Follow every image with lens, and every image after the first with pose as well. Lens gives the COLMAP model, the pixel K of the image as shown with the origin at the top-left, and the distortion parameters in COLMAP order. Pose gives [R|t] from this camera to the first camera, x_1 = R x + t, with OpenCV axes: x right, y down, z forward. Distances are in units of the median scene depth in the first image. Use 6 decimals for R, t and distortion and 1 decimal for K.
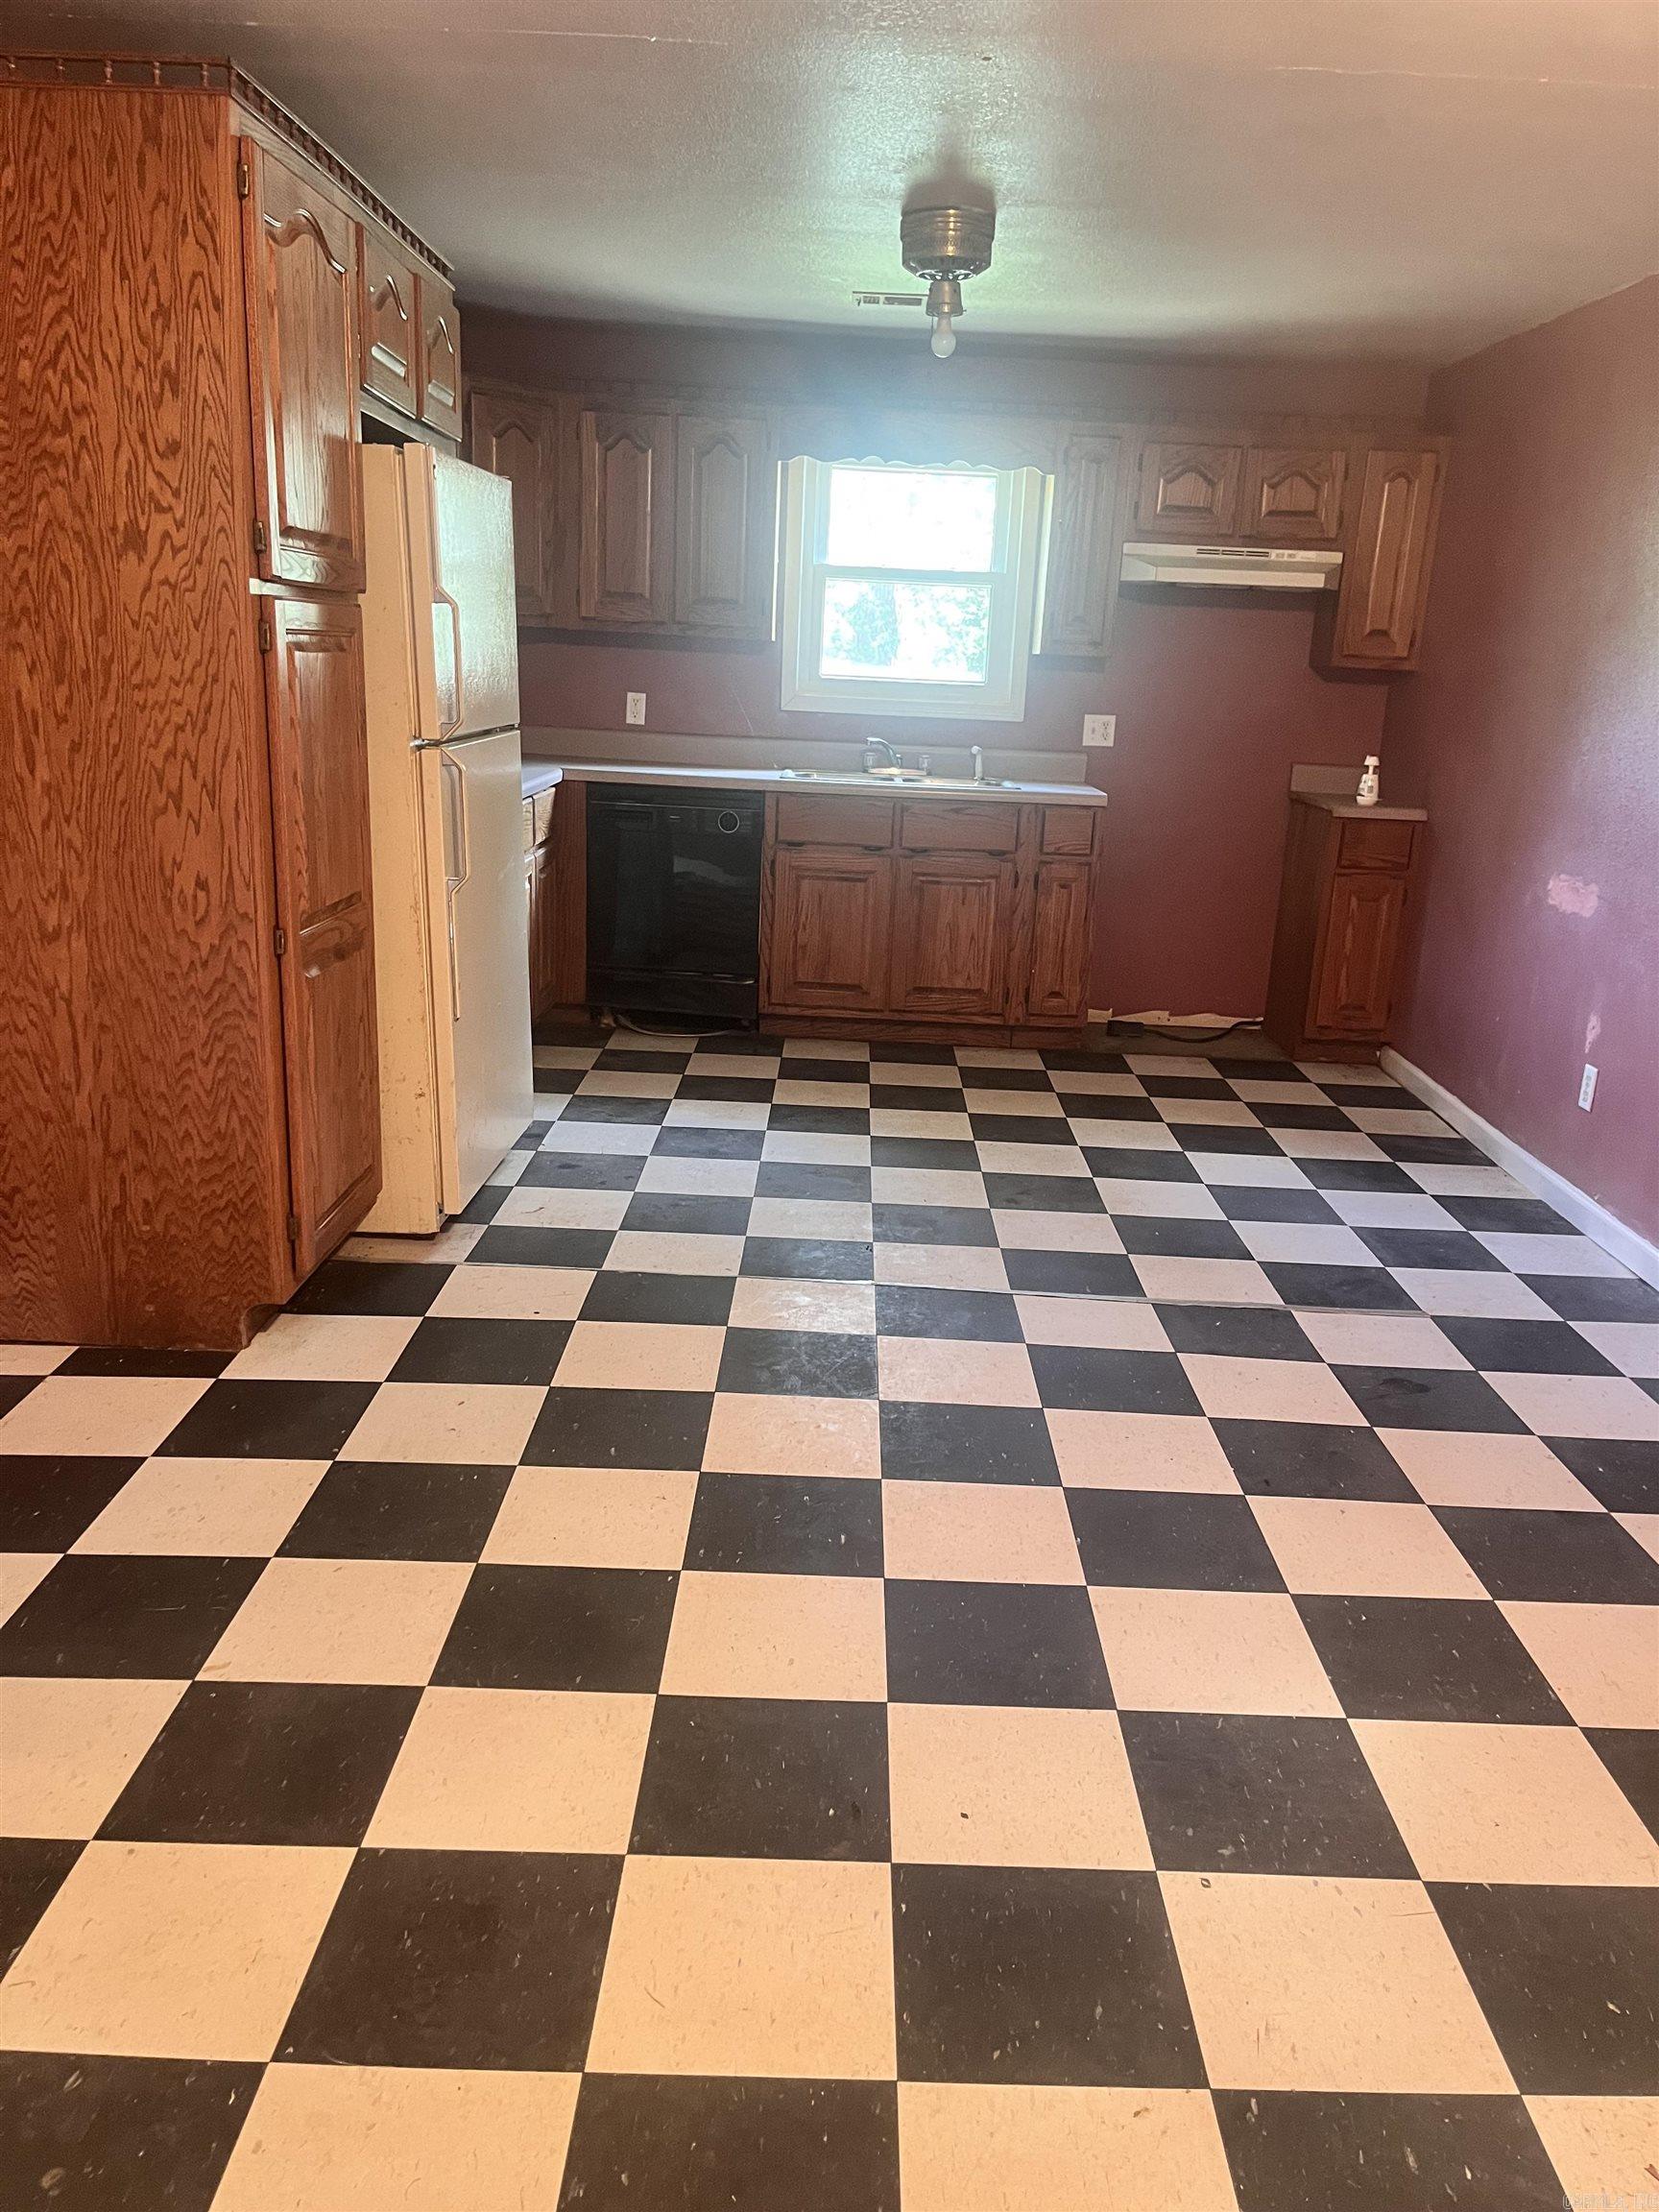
lens RADIAL K [[1685.1, 0, 871.0], [0, 1685.1, 1116.5], [0, 0, 1]] dist [0.059832, -0.039533]
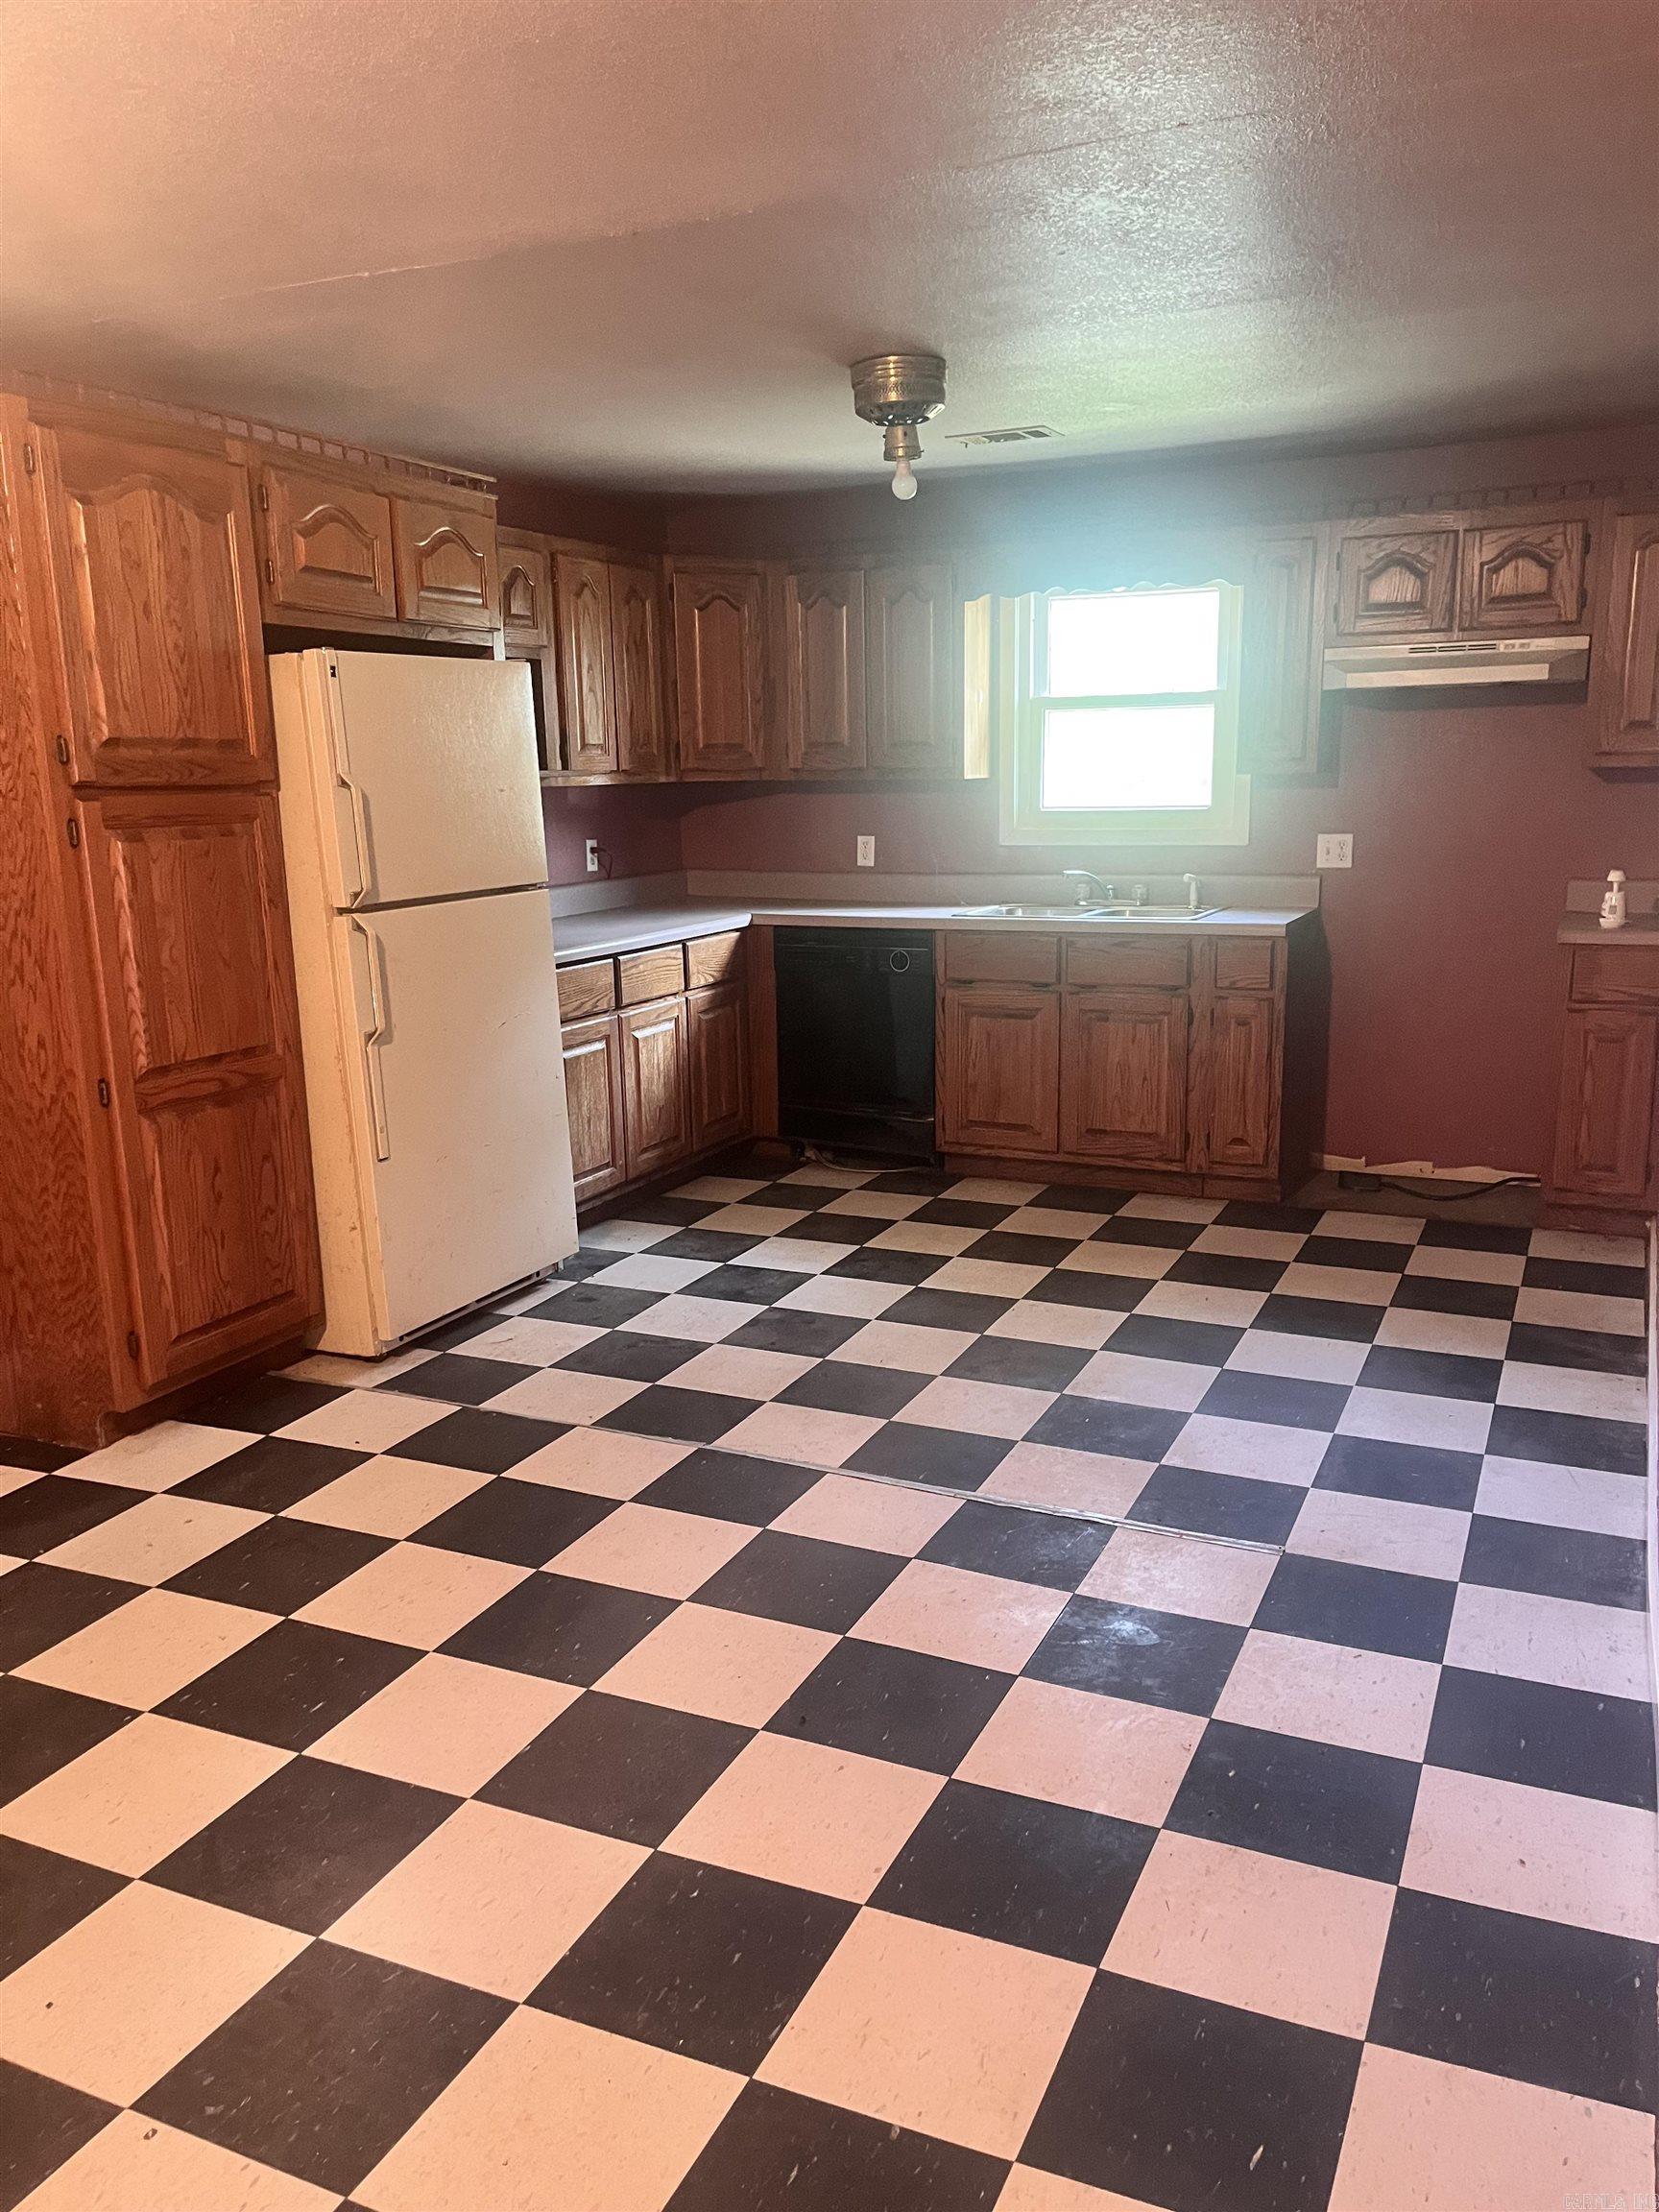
lens RADIAL K [[1685.1, 0, 840.4], [0, 1685.1, 1123.5], [0, 0, 1]] dist [0.059832, -0.039533]
pose [[0.911962, 0.023103, -0.409623, 0.293349], [-0.048827, 0.997429, -0.052450, -0.024015], [0.407358, 0.067834, 0.910746, 0.082501]]
